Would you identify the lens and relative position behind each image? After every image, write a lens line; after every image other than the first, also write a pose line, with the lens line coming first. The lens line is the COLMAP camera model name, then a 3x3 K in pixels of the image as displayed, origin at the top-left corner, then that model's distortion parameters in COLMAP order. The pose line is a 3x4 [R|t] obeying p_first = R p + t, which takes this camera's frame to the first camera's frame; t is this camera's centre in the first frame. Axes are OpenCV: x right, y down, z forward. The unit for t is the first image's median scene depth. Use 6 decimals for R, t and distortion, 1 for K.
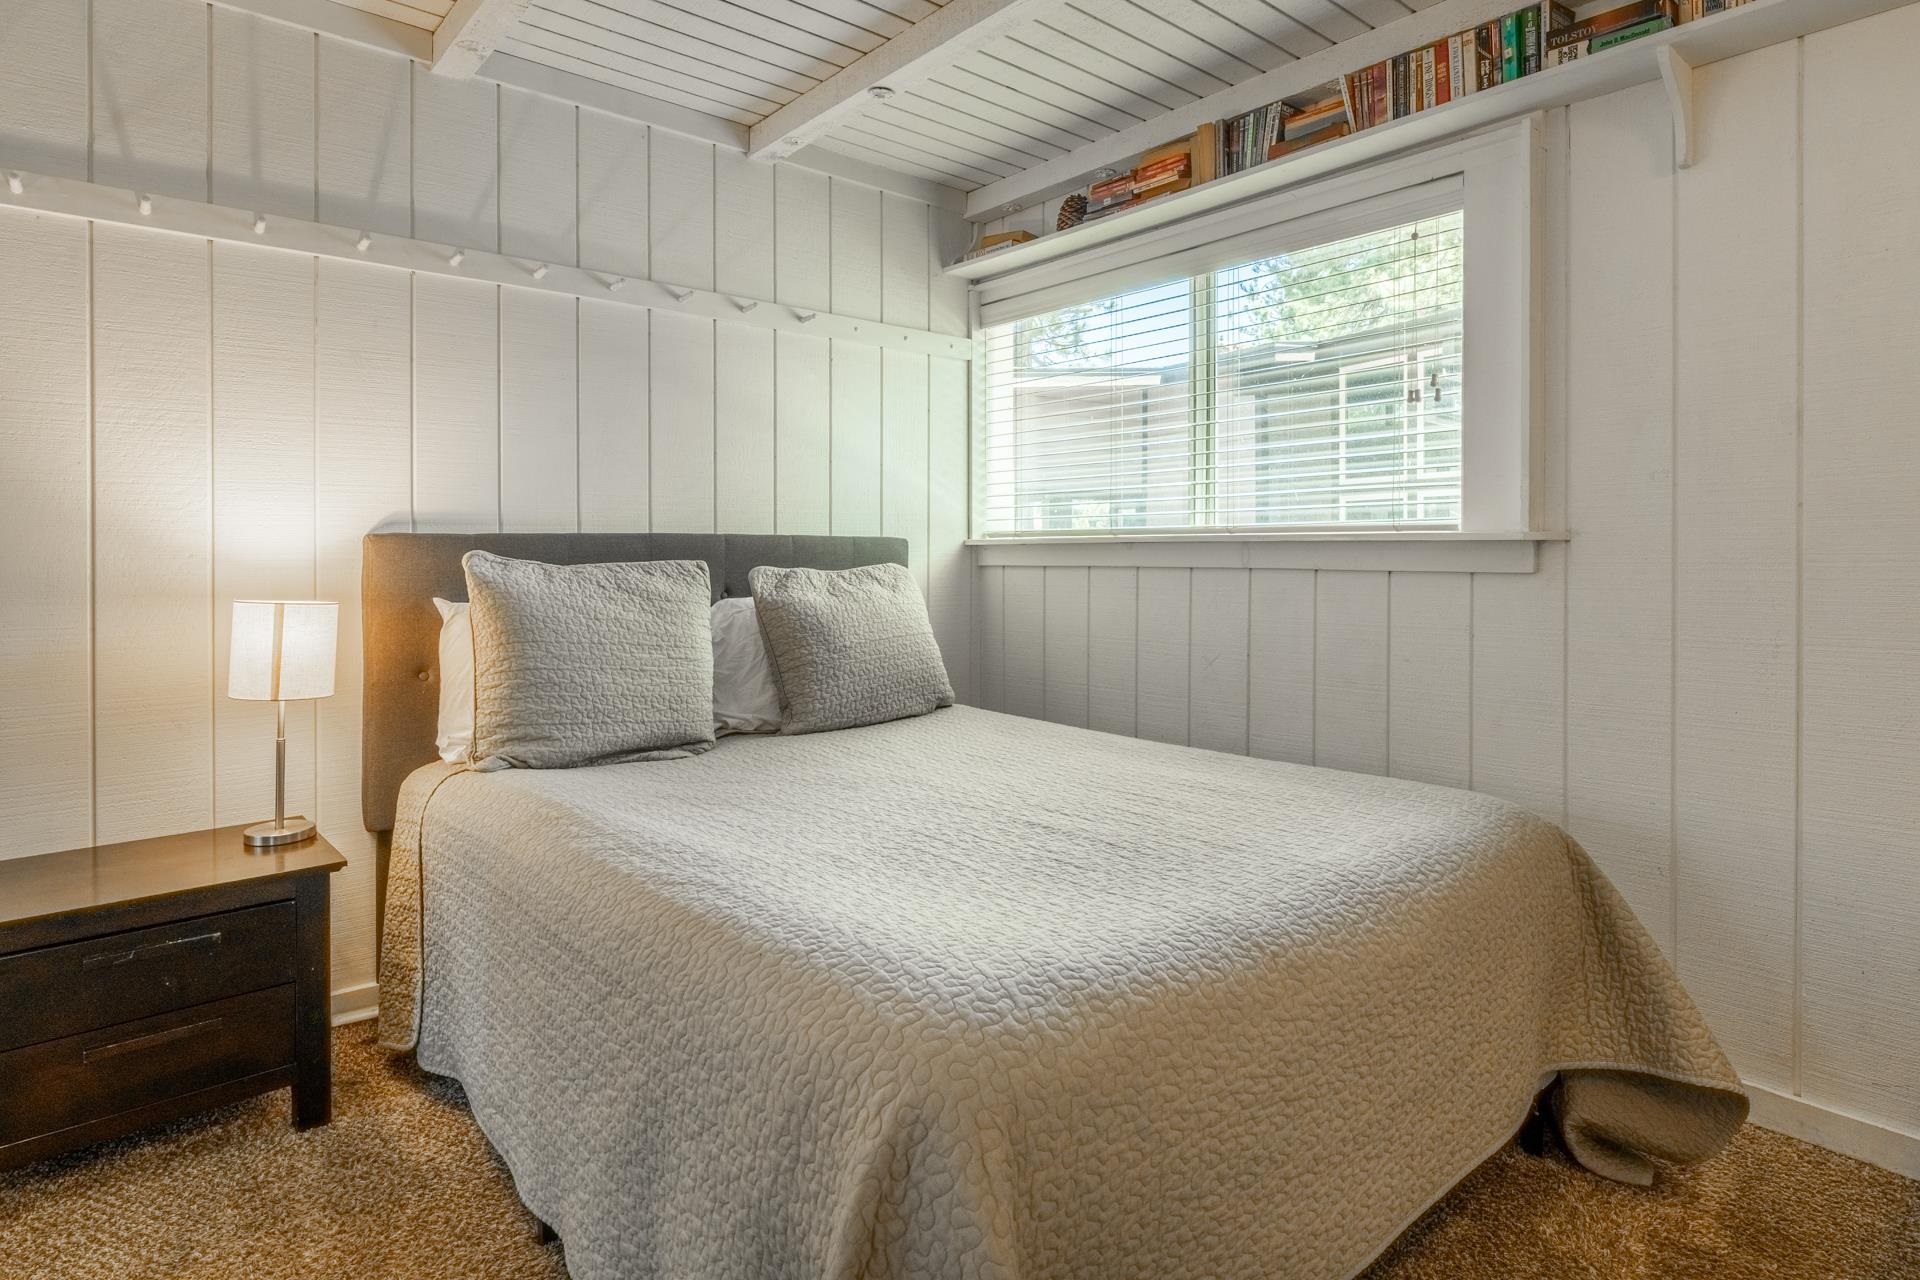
lens RADIAL K [[1020.7, 0, 942.5], [0, 1020.7, 557.2], [0, 0, 1]] dist [-0.001817, -0.001649]
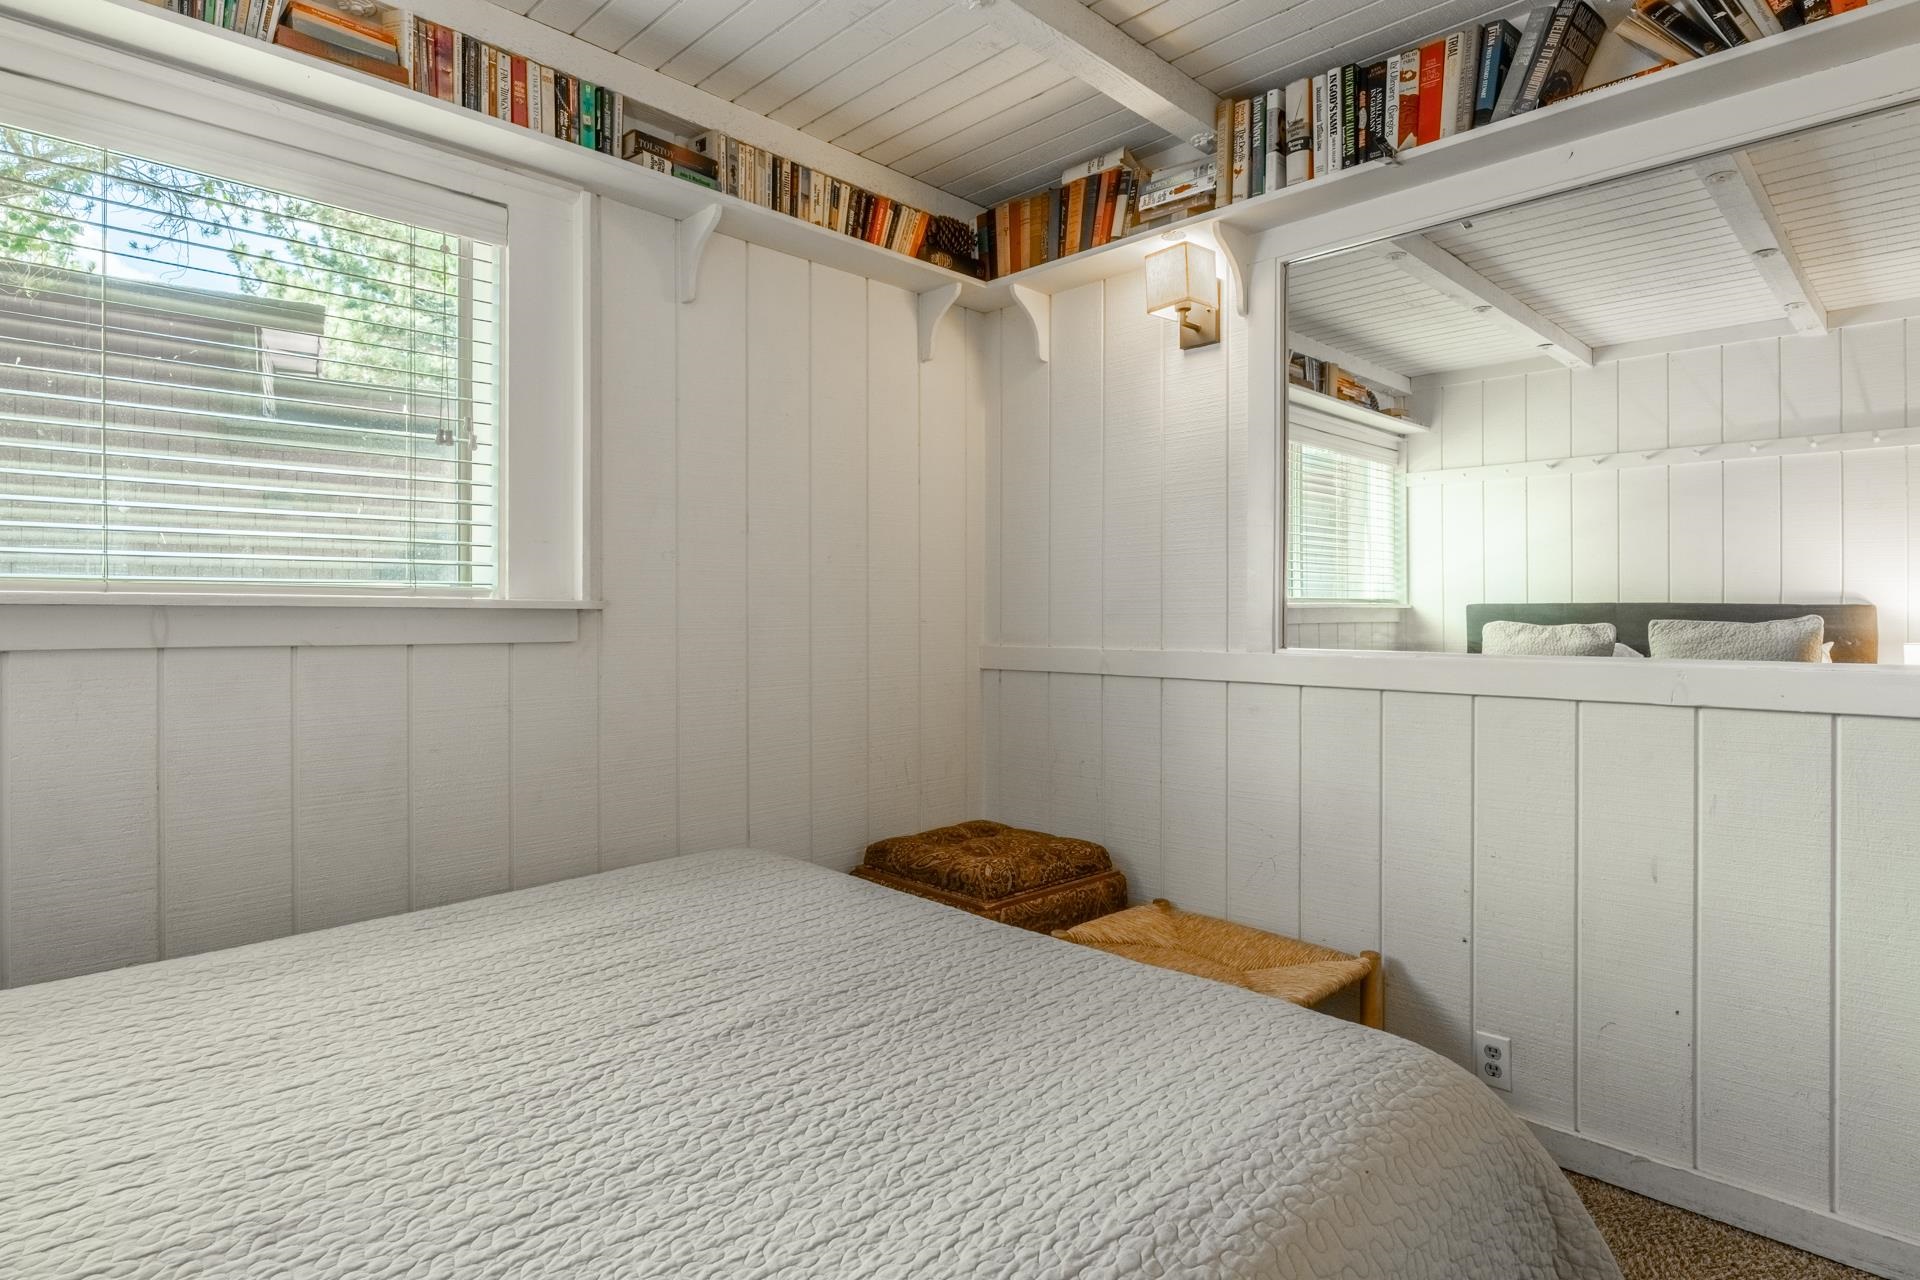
lens RADIAL K [[1020.7, 0, 958.2], [0, 1020.7, 619.0], [0, 0, 1]] dist [-0.001817, -0.001649]
pose [[-0.093557, -0.004774, 0.995602, -0.517572], [0.006214, 0.999966, 0.005379, -0.010418], [-0.995595, 0.006690, -0.093524, 0.801546]]
